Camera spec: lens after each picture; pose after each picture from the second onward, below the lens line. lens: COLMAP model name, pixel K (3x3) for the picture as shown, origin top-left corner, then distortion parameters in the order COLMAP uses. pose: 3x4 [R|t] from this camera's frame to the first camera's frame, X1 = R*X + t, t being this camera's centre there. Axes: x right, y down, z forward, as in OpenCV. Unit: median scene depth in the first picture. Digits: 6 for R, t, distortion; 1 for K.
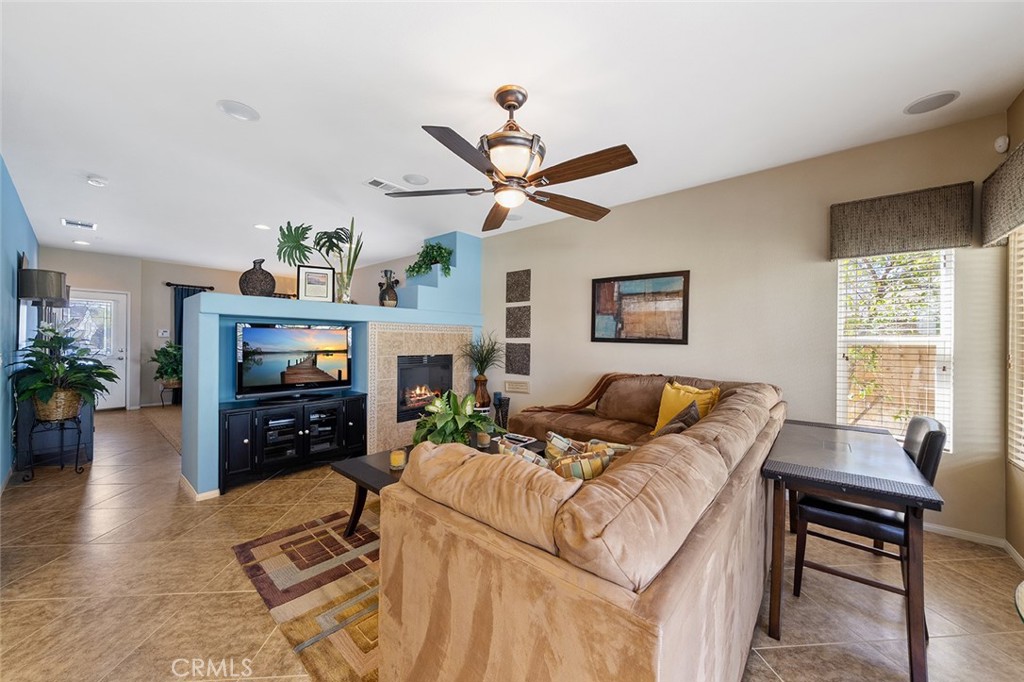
lens RADIAL K [[370.2, 0, 509.6], [0, 370.2, 340.7], [0, 0, 1]] dist [-0.006698, -0.000089]
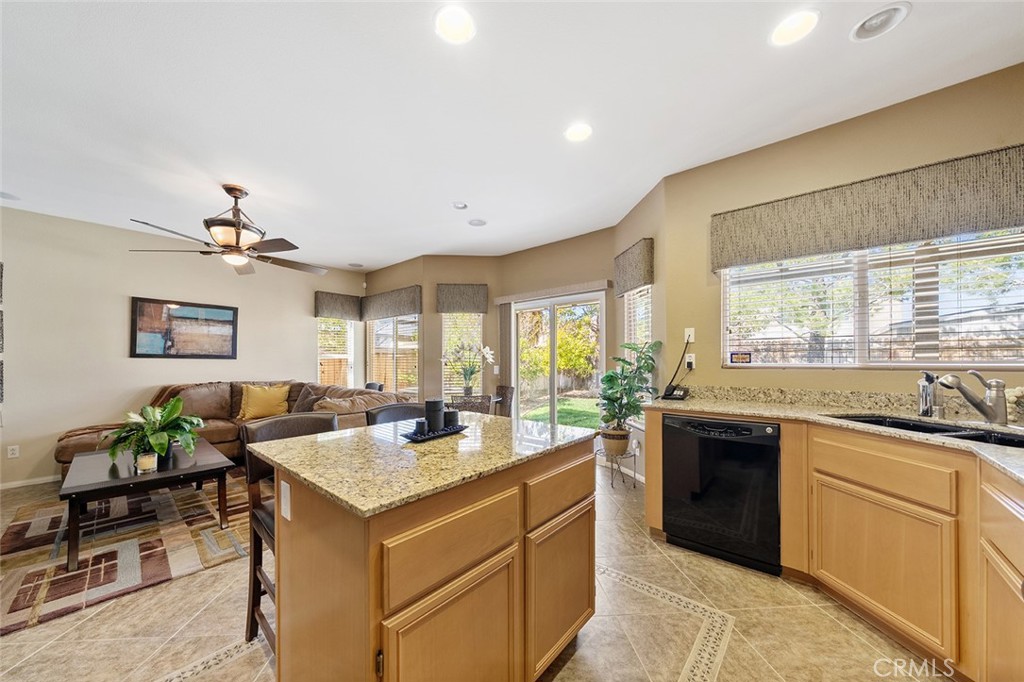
lens RADIAL K [[354.8, 0, 496.3], [0, 354.8, 355.7], [0, 0, 1]] dist [0.000722, -0.000715]
pose [[0.028906, 0.002869, 0.999578, -0.779085], [0.002092, 0.999994, -0.002931, 0.002942], [-0.999580, 0.002176, 0.028900, -0.042446]]
